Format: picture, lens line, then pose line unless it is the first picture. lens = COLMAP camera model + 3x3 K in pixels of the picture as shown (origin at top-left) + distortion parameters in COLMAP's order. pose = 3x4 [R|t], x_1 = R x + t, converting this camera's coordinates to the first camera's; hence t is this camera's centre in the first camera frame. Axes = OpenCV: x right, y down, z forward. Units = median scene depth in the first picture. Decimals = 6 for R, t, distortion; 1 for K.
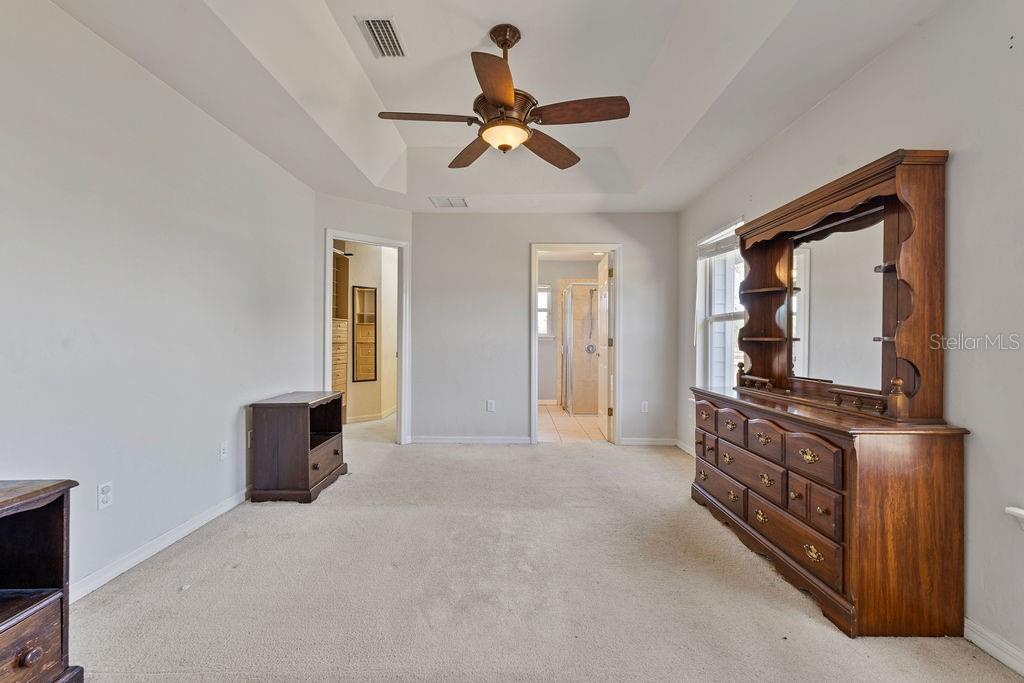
lens RADIAL K [[458.1, 0, 512.3], [0, 458.1, 329.9], [0, 0, 1]] dist [-0.007727, 0.000094]
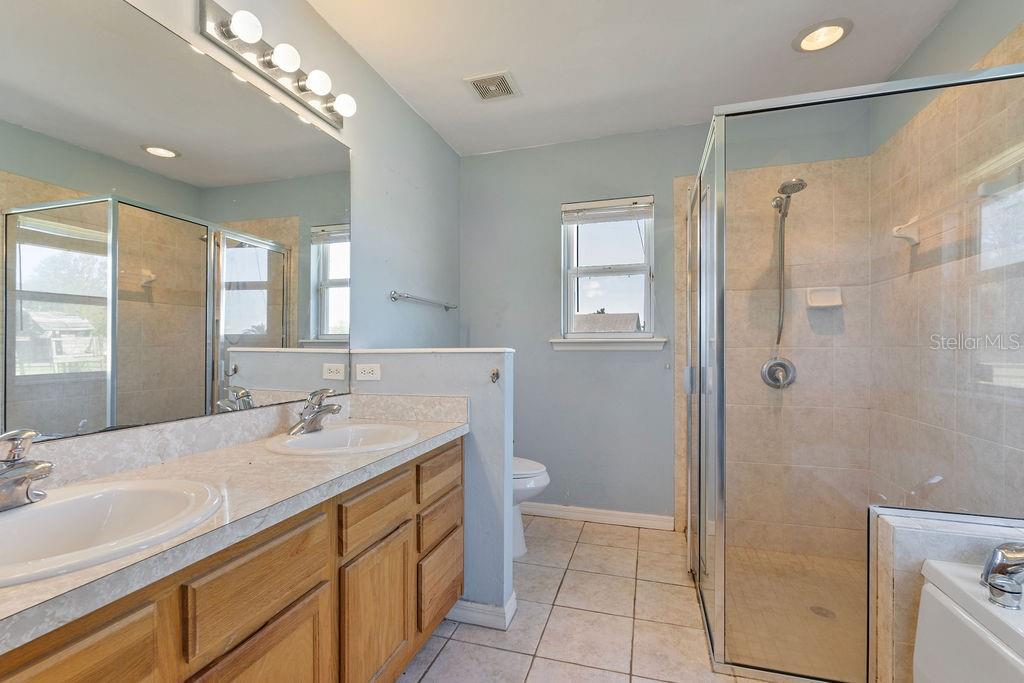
lens RADIAL K [[458.1, 0, 512.3], [0, 458.1, 329.9], [0, 0, 1]] dist [-0.007727, 0.000094]
pose [[0.961400, -0.006724, -0.275074, 0.076402], [0.008297, 0.999955, 0.004554, 0.006238], [0.275031, -0.006661, 0.961412, 0.626789]]
